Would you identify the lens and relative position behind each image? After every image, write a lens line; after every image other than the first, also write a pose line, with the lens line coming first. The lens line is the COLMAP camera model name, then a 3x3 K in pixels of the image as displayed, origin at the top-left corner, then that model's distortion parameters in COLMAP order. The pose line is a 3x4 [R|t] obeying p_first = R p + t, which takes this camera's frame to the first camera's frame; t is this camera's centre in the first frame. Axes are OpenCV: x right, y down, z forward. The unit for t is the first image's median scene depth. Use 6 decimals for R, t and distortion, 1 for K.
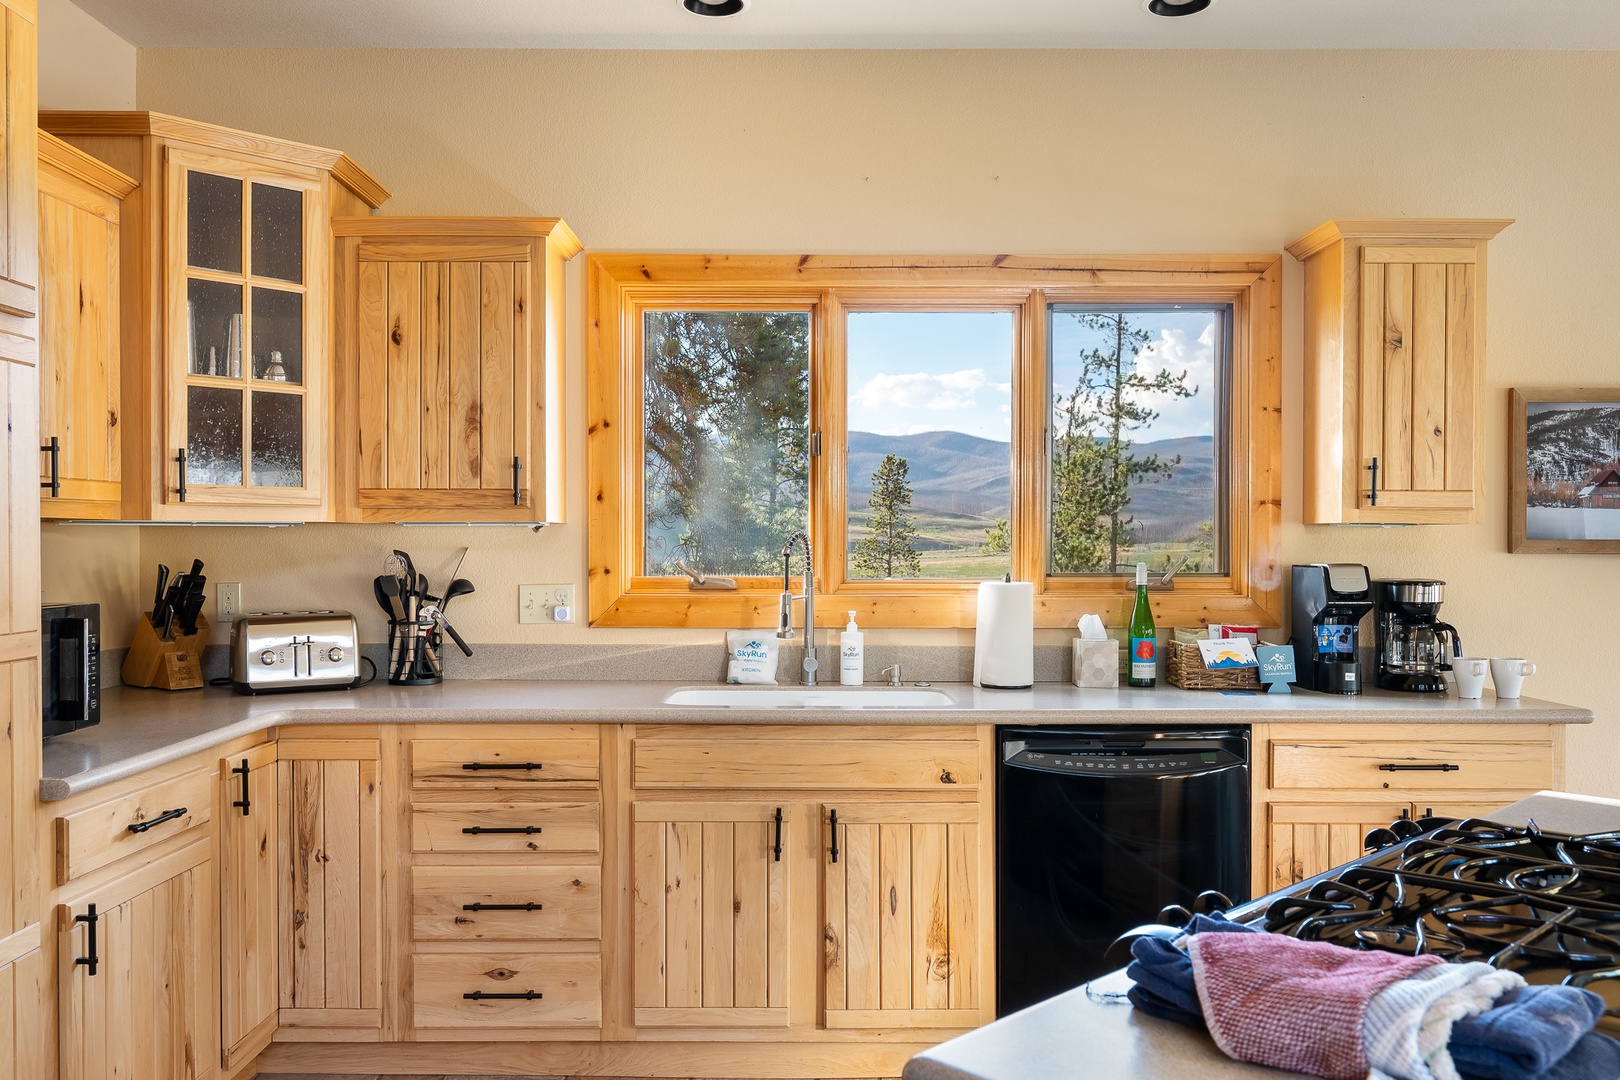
lens RADIAL K [[1361.9, 0, 810.0], [0, 1361.9, 540.0], [0, 0, 1]] dist [0.001484, 0.000364]
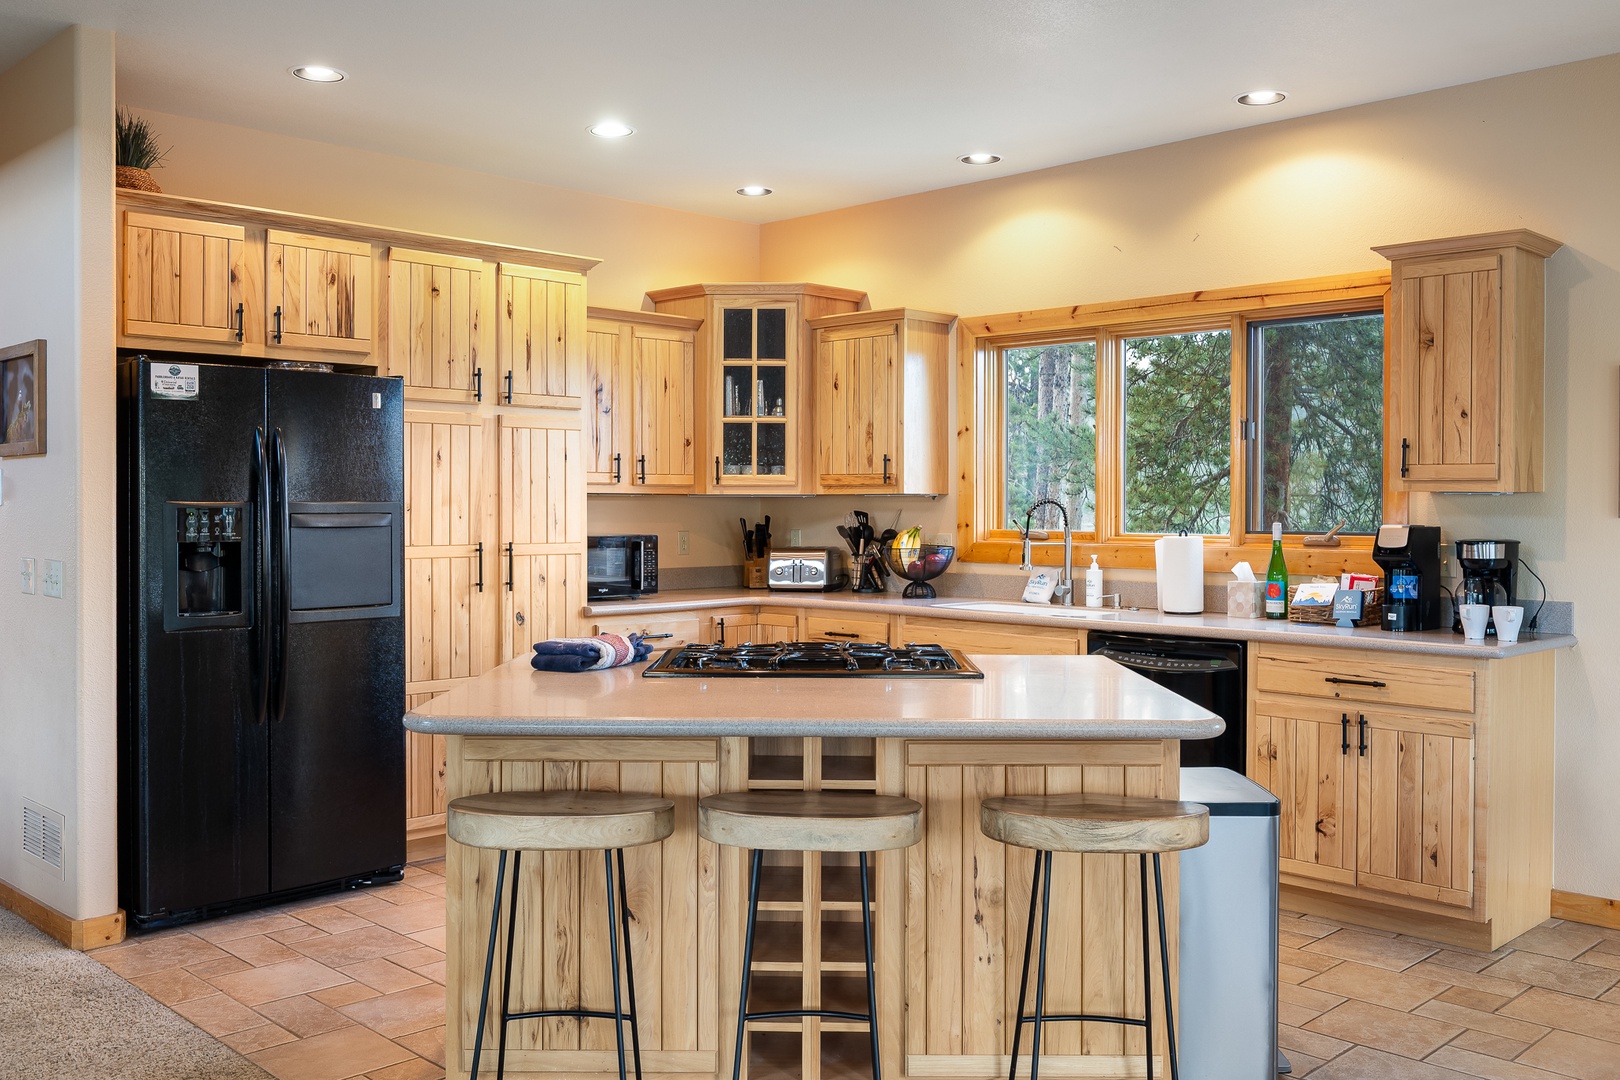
lens RADIAL K [[1517.1, 0, 810.0], [0, 1517.1, 540.0], [0, 0, 1]] dist [-0.009136, -0.008208]
pose [[0.691060, 0.017441, -0.722586, 1.026538], [-0.001780, 0.999747, 0.022429, 0.001377], [0.722795, -0.014214, 0.690917, -0.327897]]
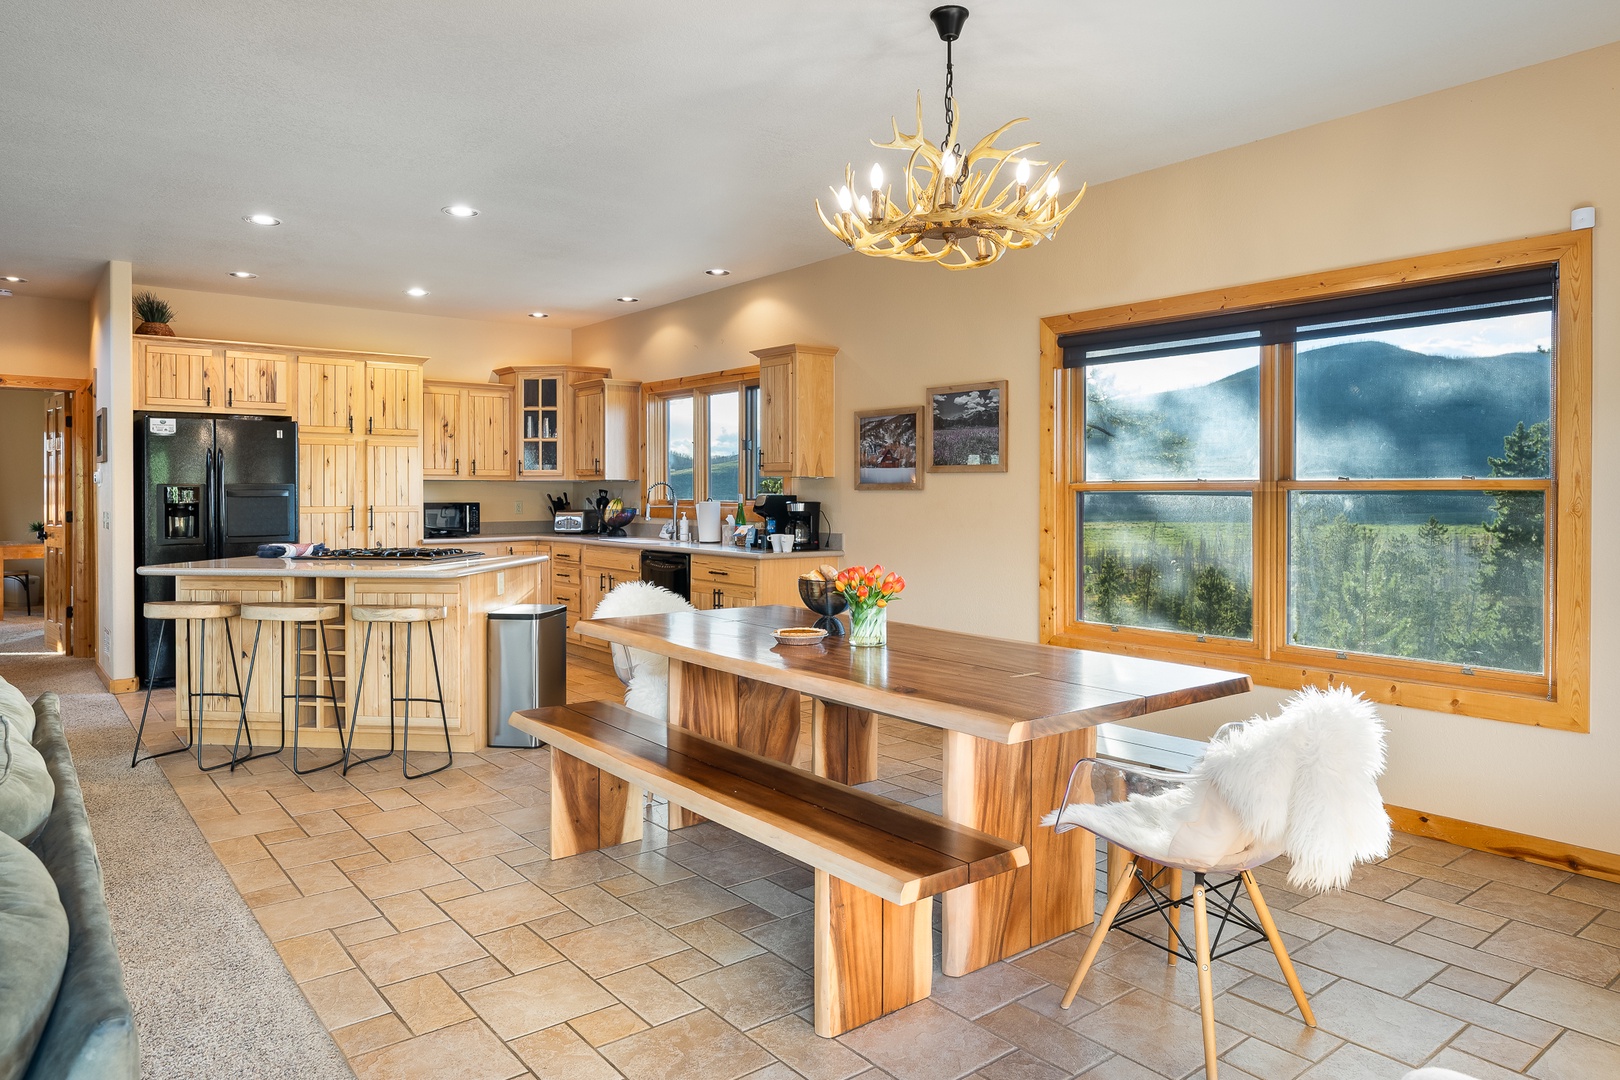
lens RADIAL K [[1134.3, 0, 873.5], [0, 1134.3, 534.3], [0, 0, 1]] dist [-0.005098, -0.001283]
pose [[0.612115, 0.028503, -0.790255, 2.122257], [0.000385, 0.999339, 0.036342, 0.015680], [0.790769, -0.022550, 0.611700, -0.059429]]
